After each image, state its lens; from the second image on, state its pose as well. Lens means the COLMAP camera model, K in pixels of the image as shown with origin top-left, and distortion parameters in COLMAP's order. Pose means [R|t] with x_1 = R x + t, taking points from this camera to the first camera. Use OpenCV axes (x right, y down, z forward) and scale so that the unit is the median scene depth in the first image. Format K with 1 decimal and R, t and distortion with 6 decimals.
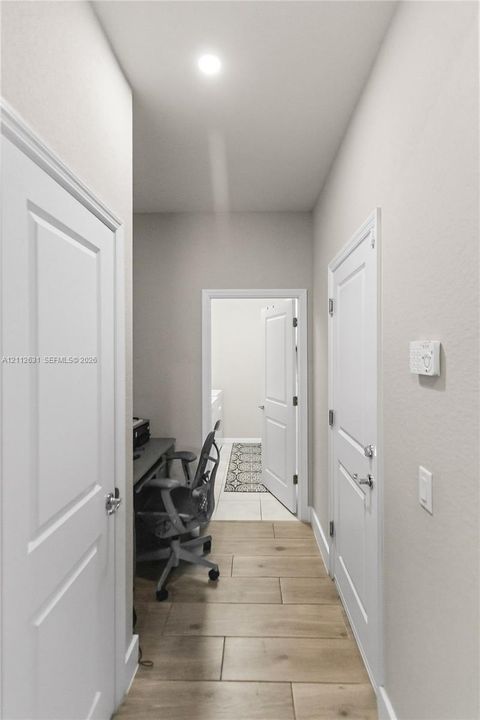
lens RADIAL K [[352.8, 0, 239.0], [0, 352.8, 351.3], [0, 0, 1]] dist [0.009966, 0.001206]
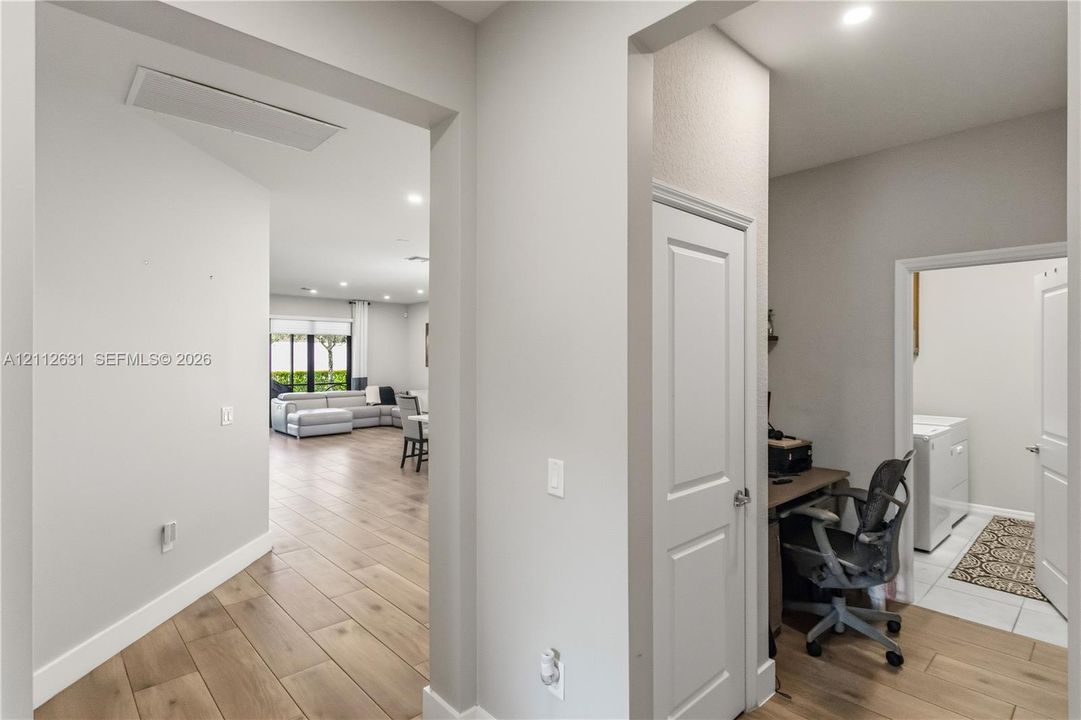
lens RADIAL K [[540.8, 0, 539.1], [0, 540.8, 357.7], [0, 0, 1]] dist [0.001147, -0.000136]
pose [[0.713645, 0.009251, -0.700447, 0.183071], [0.000347, 0.999908, 0.013560, -0.000761], [0.700508, -0.009920, 0.713576, -0.298946]]
